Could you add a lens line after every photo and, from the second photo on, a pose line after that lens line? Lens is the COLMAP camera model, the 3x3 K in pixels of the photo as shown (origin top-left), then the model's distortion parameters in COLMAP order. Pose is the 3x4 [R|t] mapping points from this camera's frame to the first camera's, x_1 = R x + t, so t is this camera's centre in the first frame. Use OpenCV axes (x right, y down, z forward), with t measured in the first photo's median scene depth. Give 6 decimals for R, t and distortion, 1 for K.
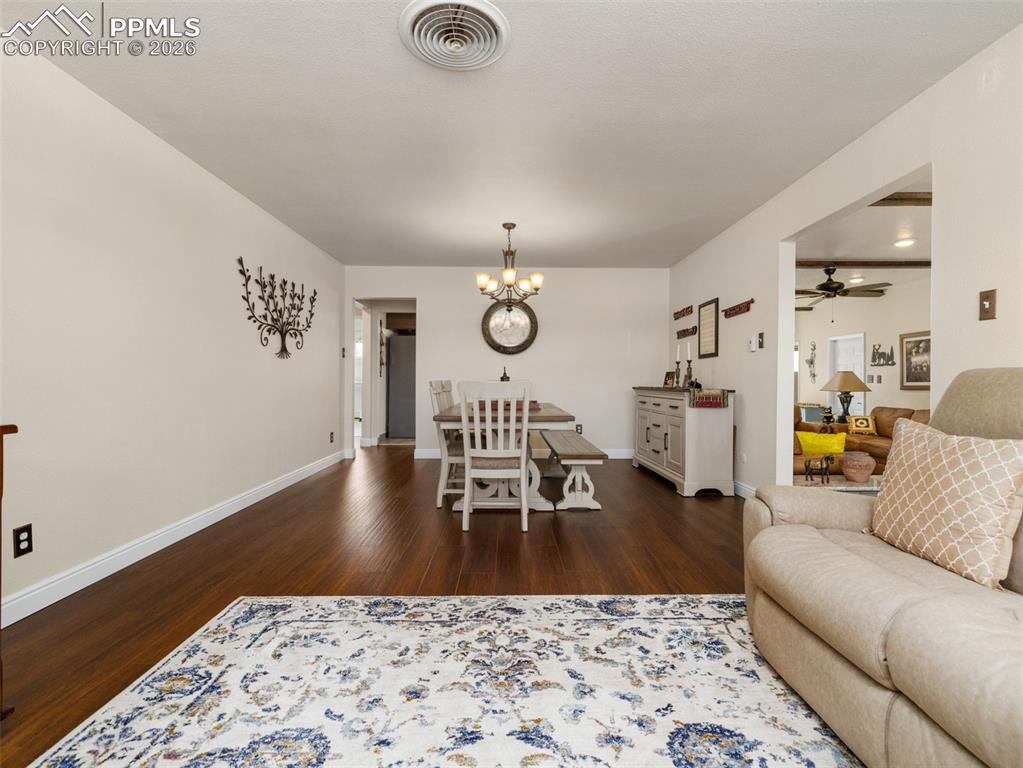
lens RADIAL K [[492.7, 0, 511.5], [0, 492.7, 384.0], [0, 0, 1]] dist [0.000547, -0.000058]
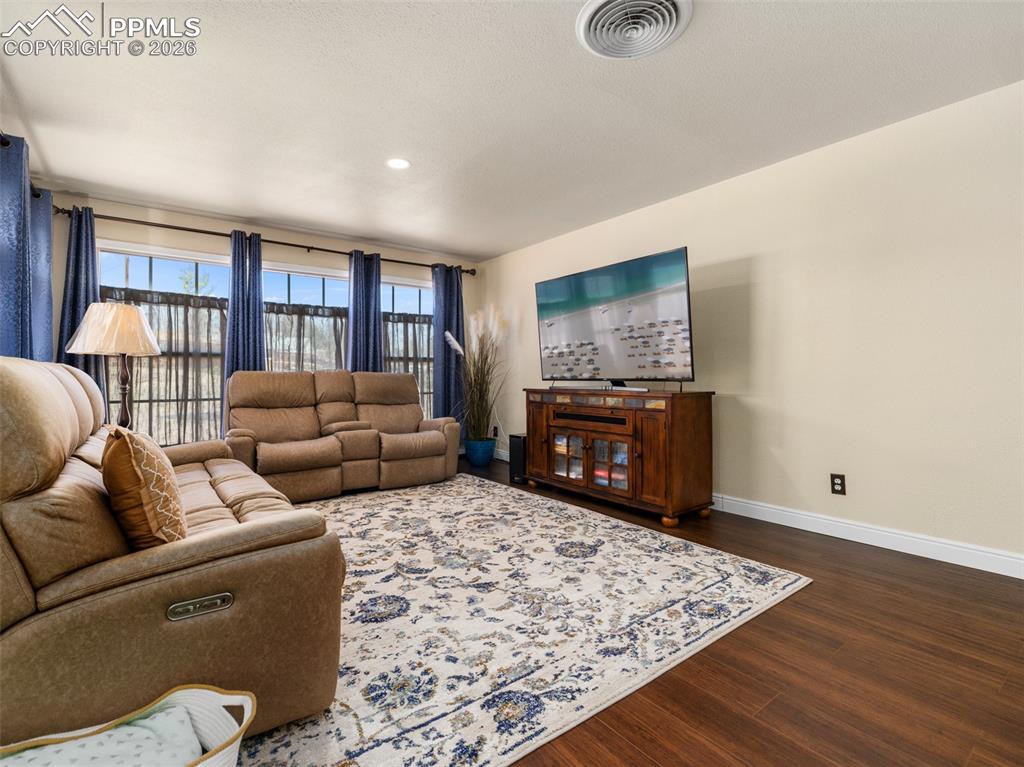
lens RADIAL K [[493.2, 0, 512.0], [0, 493.2, 383.5], [0, 0, 1]] dist [0.000547, -0.000058]
pose [[-0.804194, 0.010791, -0.594269, 0.721729], [-0.003327, 0.999738, 0.022656, -0.009238], [0.594357, 0.020198, -0.803947, 1.794421]]
